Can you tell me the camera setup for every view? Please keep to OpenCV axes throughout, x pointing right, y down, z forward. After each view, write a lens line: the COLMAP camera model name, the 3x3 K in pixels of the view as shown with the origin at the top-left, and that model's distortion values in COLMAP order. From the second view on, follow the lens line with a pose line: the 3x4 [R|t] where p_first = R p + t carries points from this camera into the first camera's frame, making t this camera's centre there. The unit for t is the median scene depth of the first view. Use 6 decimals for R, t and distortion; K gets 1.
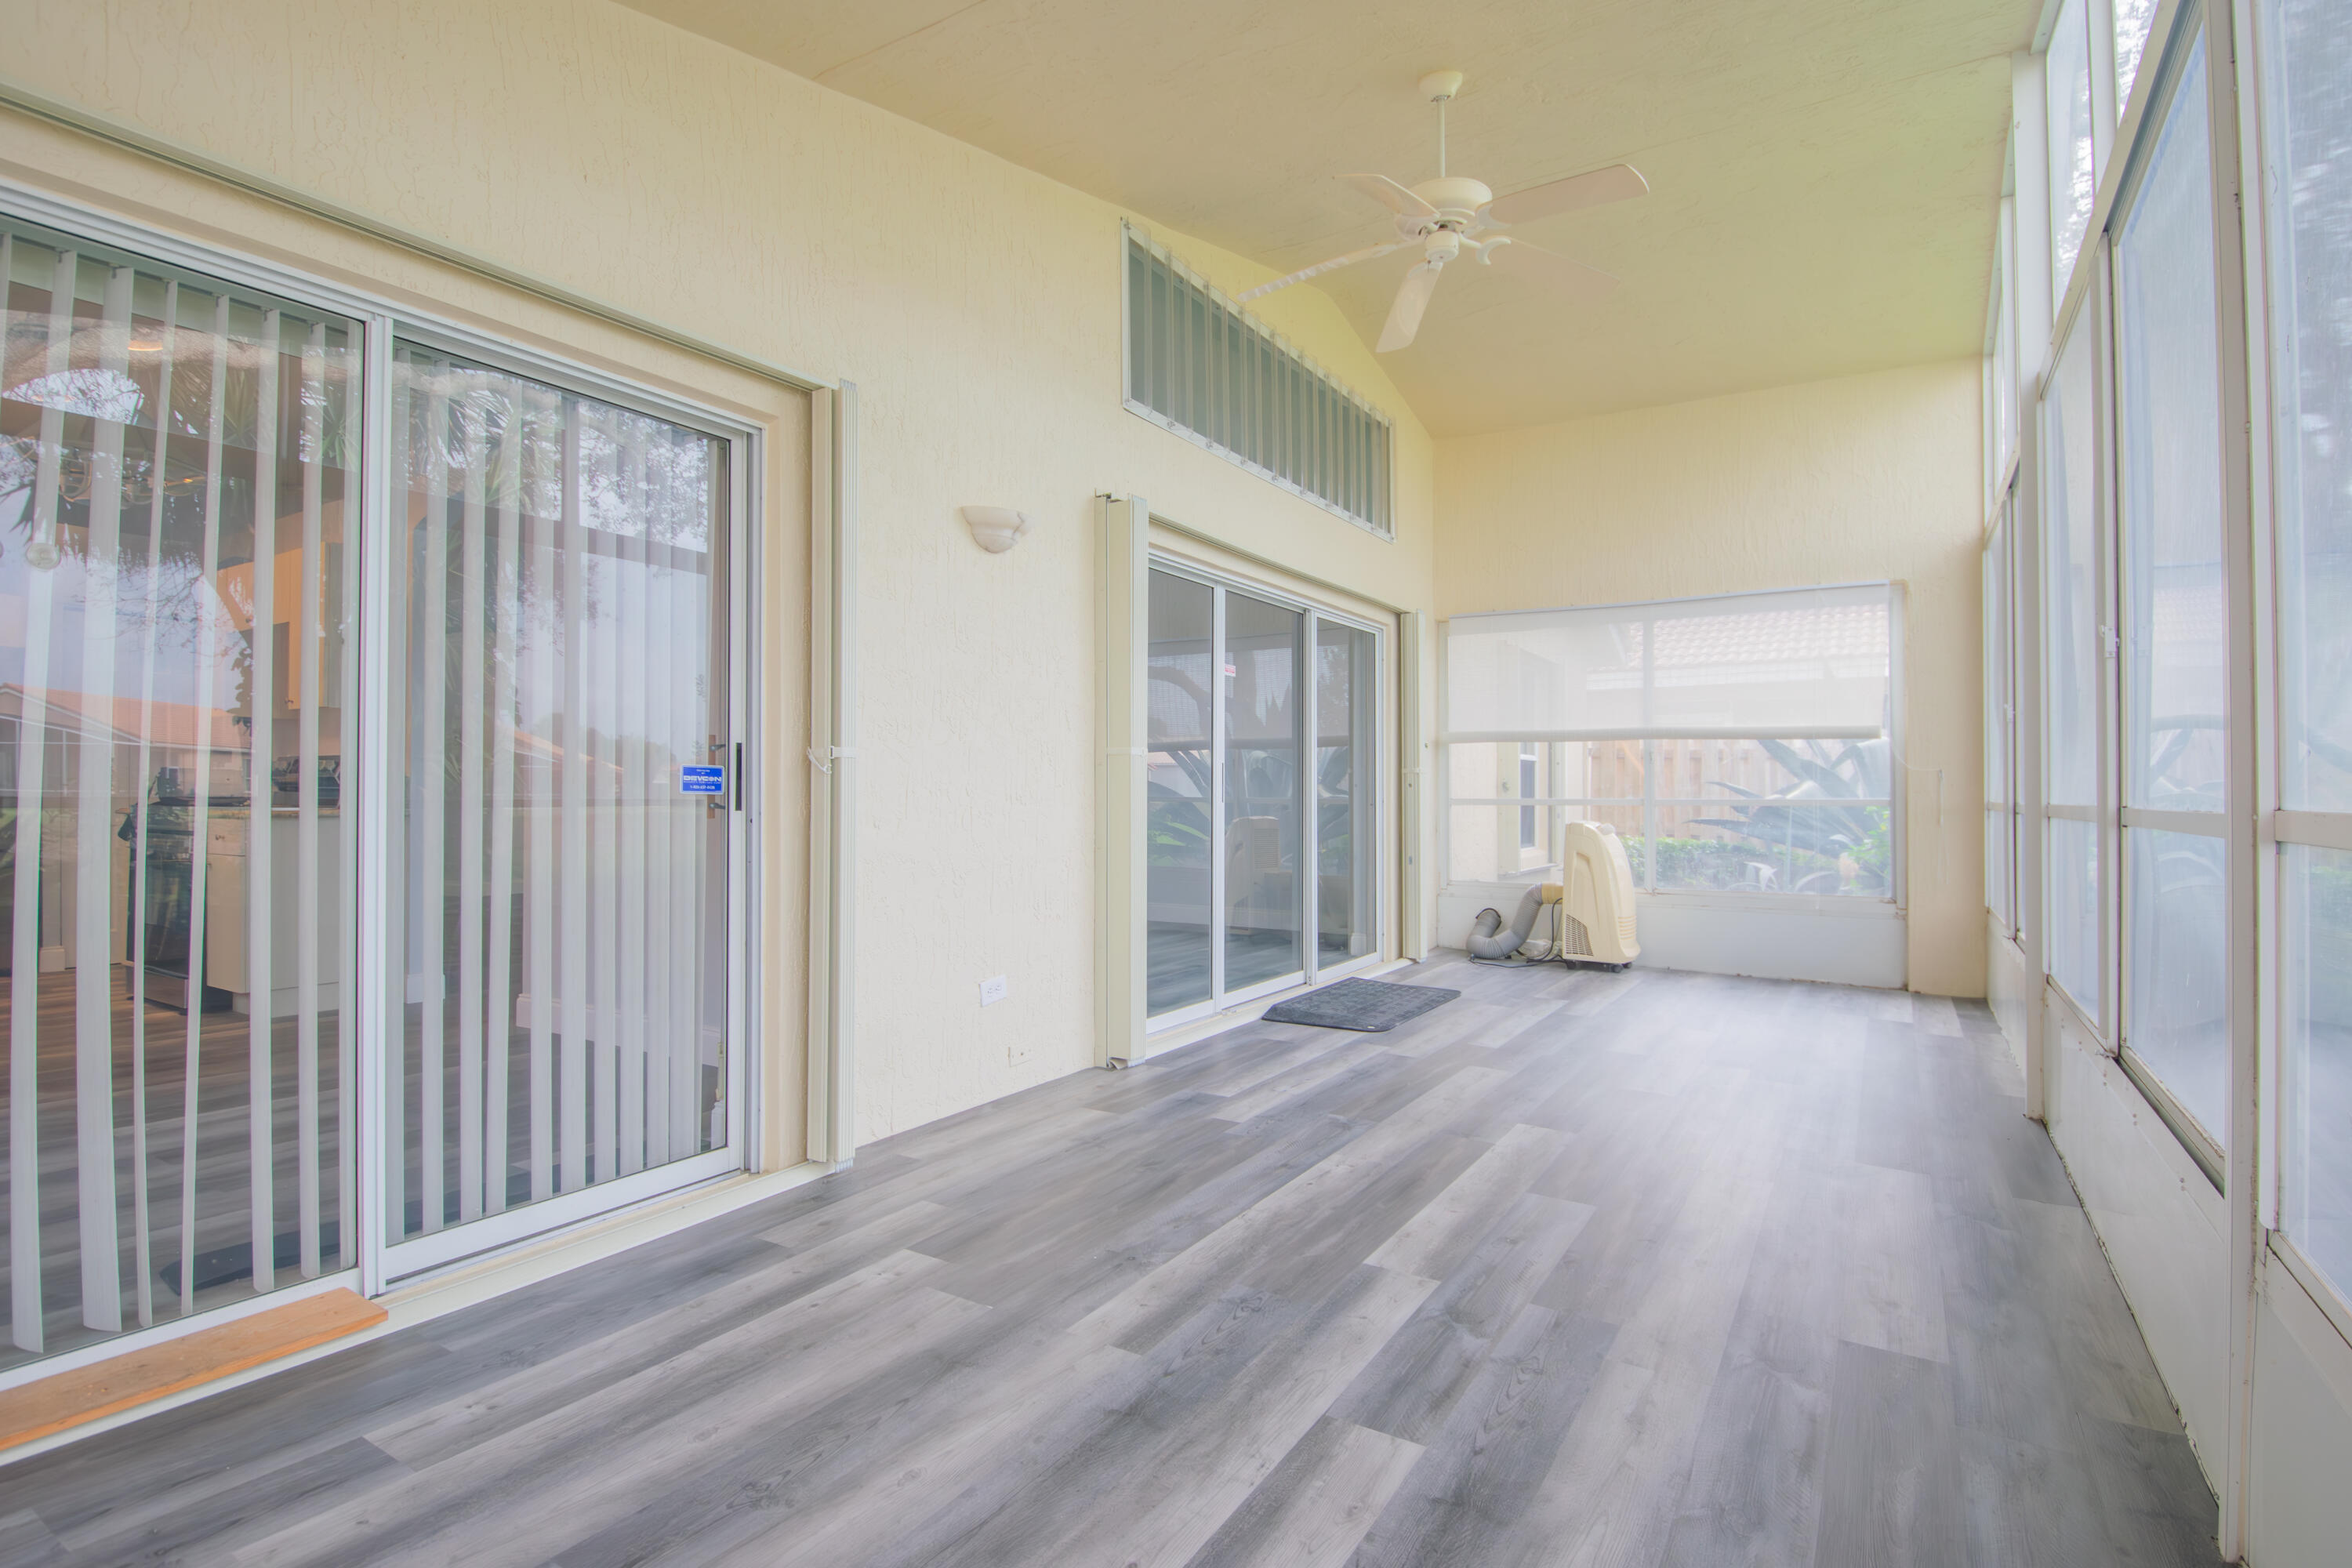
lens RADIAL K [[1109.5, 0, 1176.0], [0, 1109.5, 784.0], [0, 0, 1]] dist [-0.032986, -0.000312]
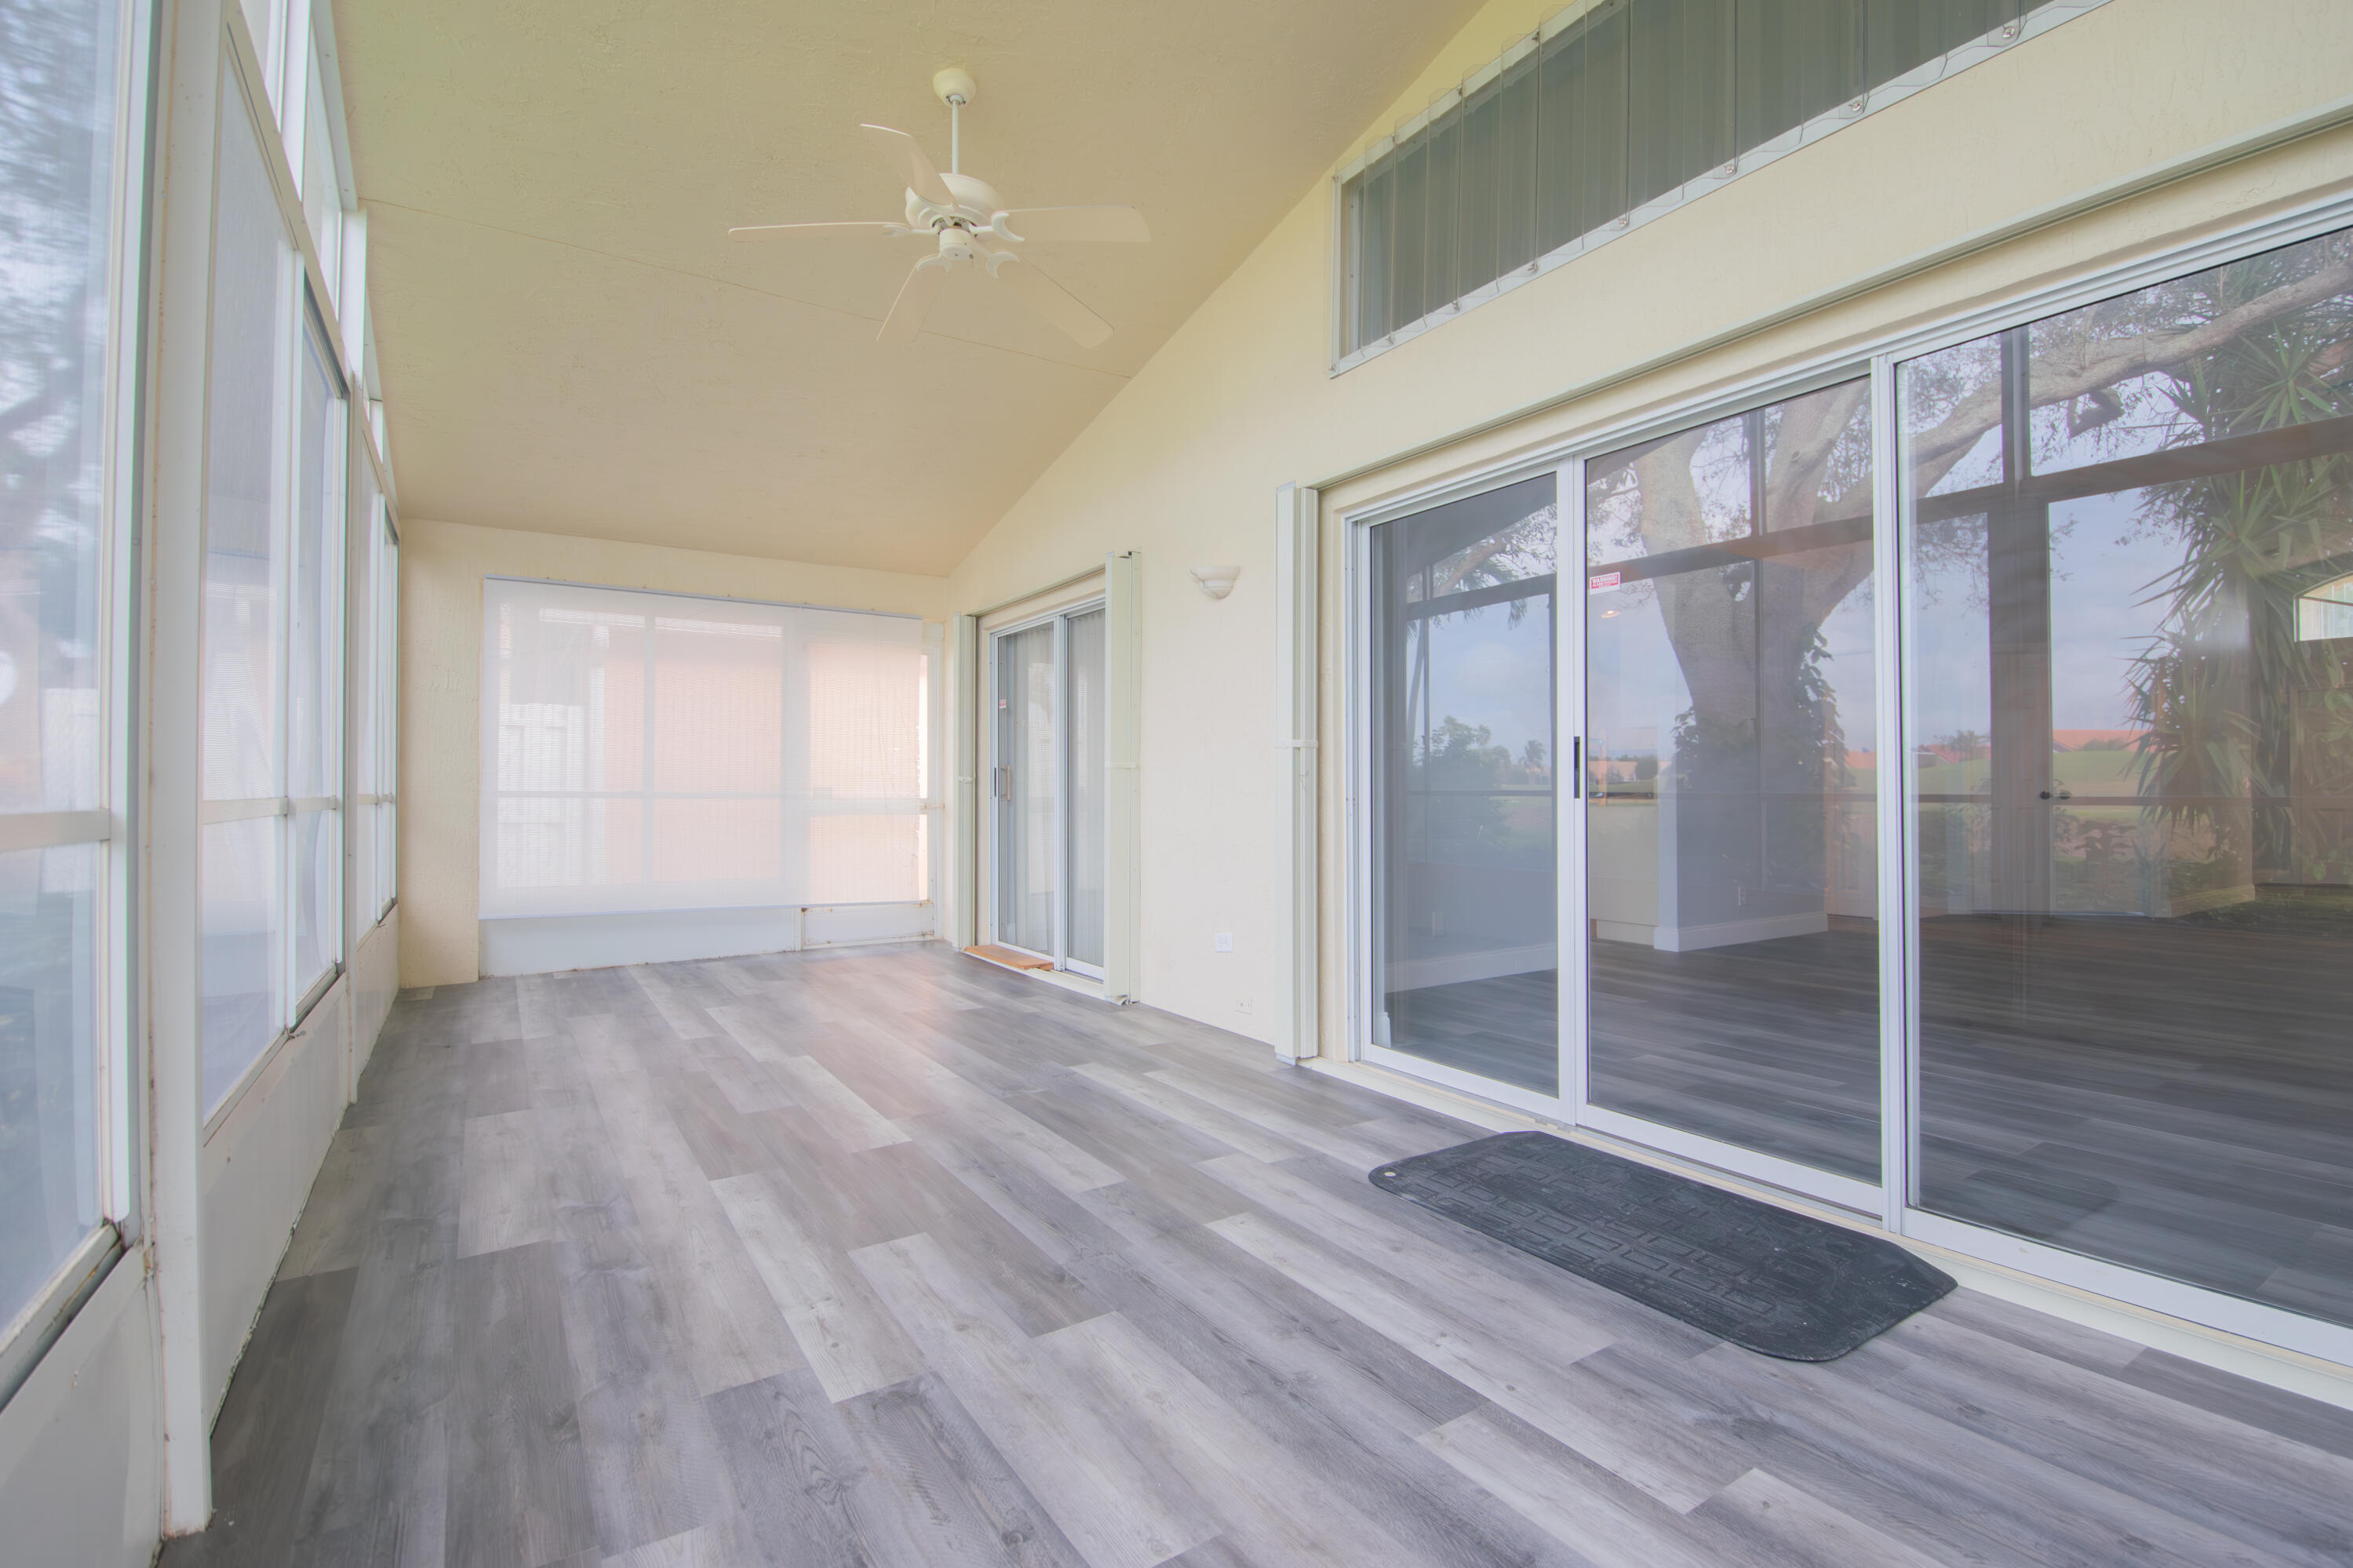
lens RADIAL K [[1080.2, 0, 1225.8], [0, 1080.2, 785.4], [0, 0, 1]] dist [0.000933, -0.015656]
pose [[-0.386532, -0.003918, -0.922268, 1.018102], [0.008517, 0.999933, -0.007817, 0.016468], [0.922237, -0.010877, -0.386473, 1.548686]]
